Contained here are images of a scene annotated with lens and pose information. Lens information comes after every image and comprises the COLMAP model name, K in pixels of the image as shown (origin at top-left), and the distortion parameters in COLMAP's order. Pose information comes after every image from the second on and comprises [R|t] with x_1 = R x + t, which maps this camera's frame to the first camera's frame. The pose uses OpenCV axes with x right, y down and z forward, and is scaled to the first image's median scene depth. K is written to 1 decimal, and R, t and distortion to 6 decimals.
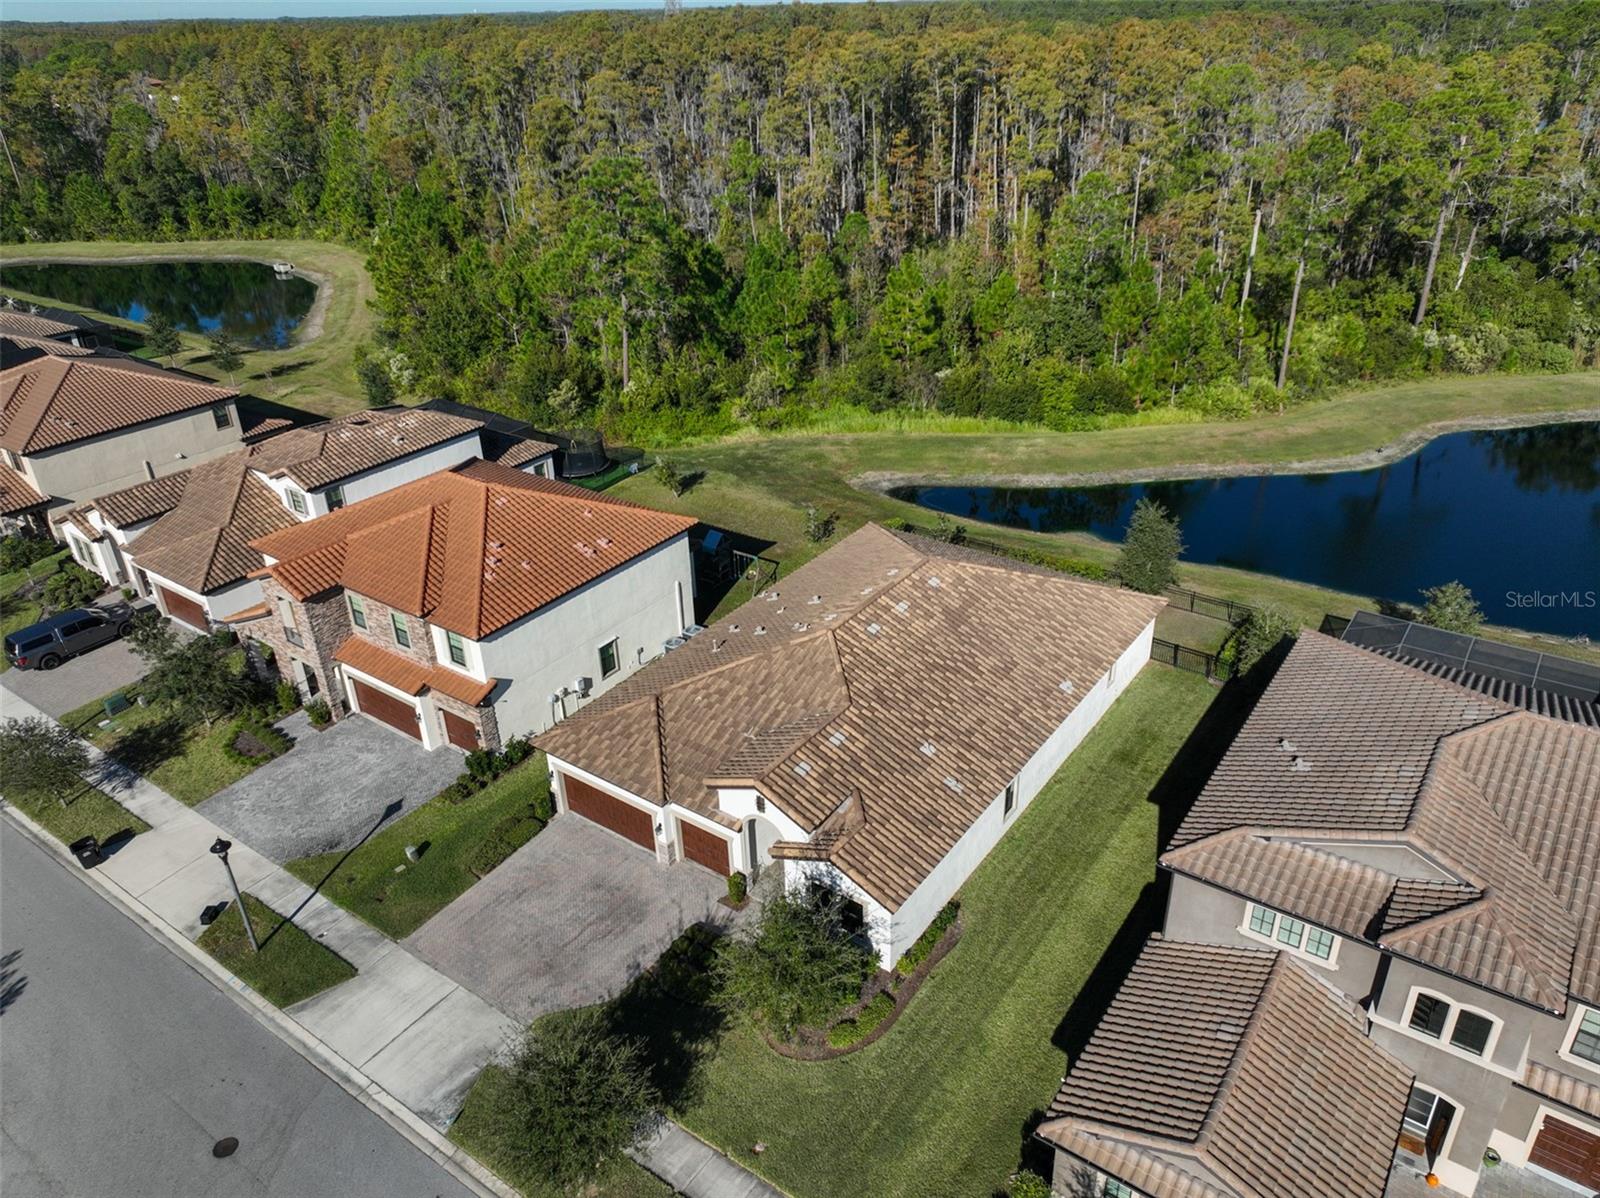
lens RADIAL K [[1132.7, 0, 803.3], [0, 1132.7, 605.4], [0, 0, 1]] dist [0.009689, 0.011231]
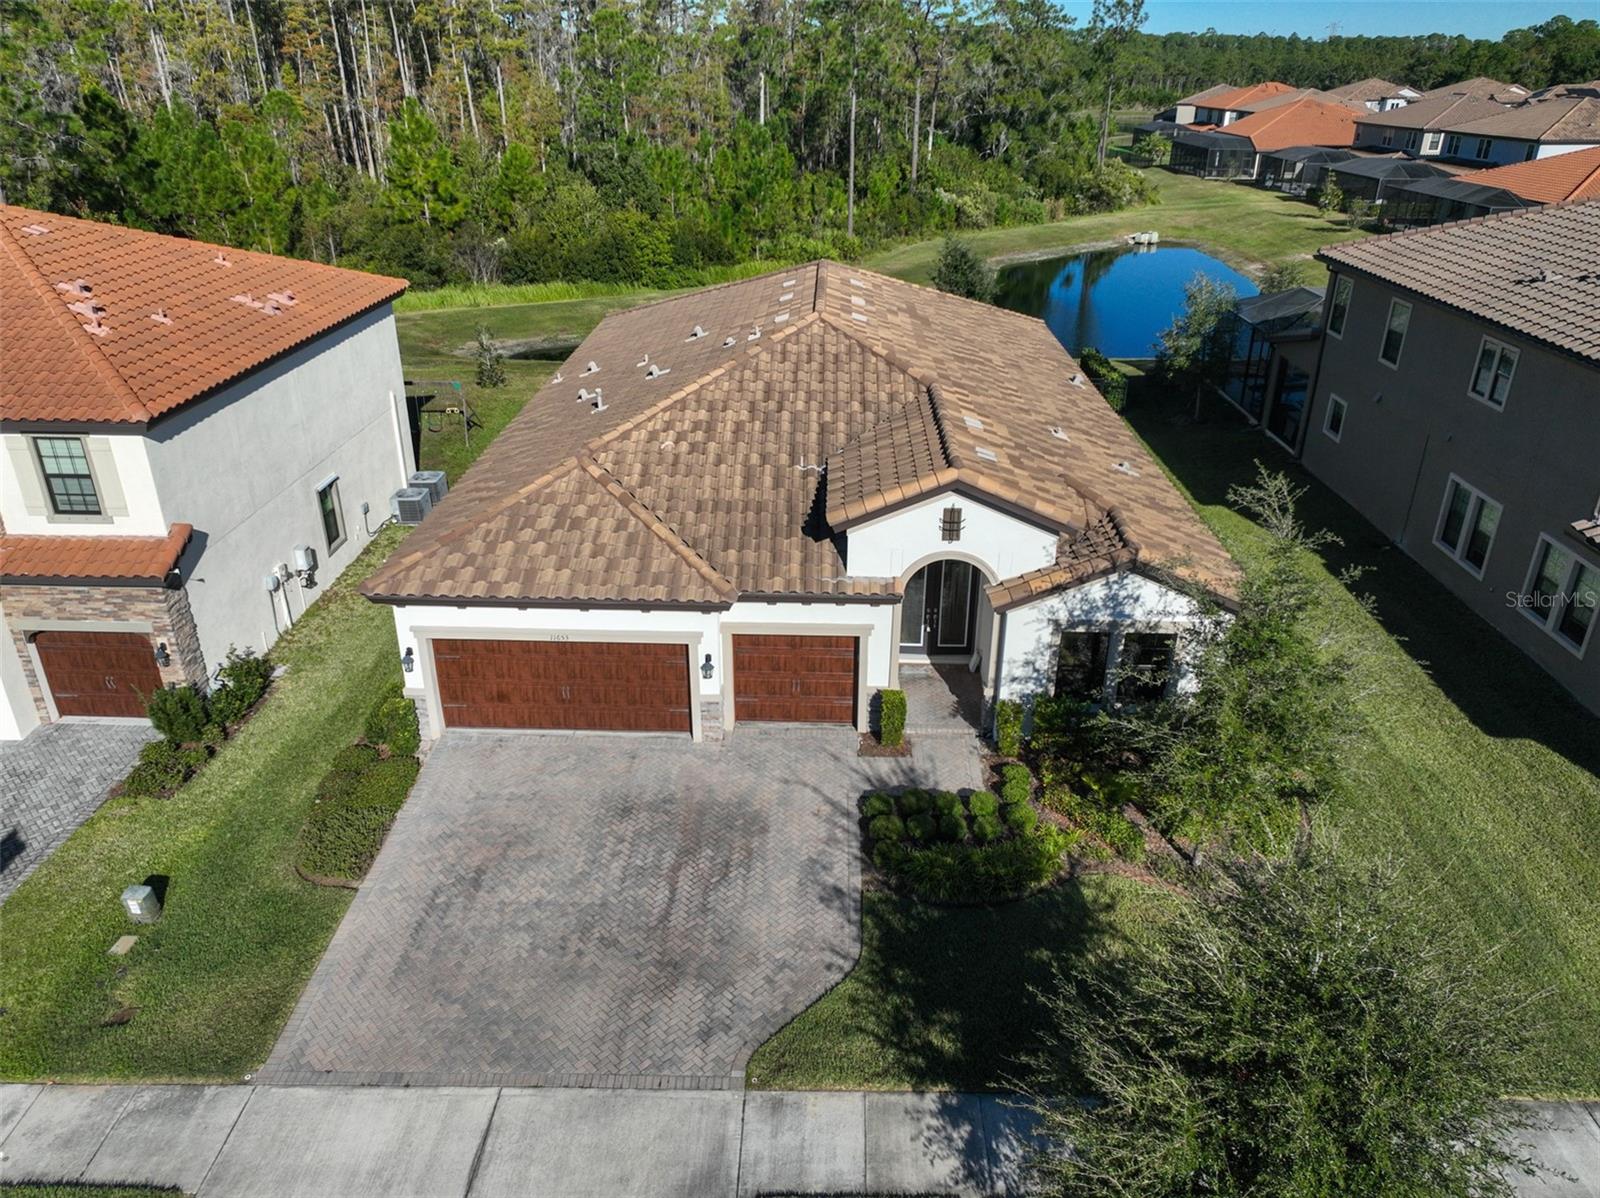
lens RADIAL K [[1132.7, 0, 796.1], [0, 1132.7, 592.7], [0, 0, 1]] dist [0.009689, 0.011231]
pose [[0.822323, -0.202576, 0.531740, -0.320167], [0.239864, 0.970806, -0.001097, 0.154013], [-0.515994, 0.128447, 0.846907, 0.471581]]
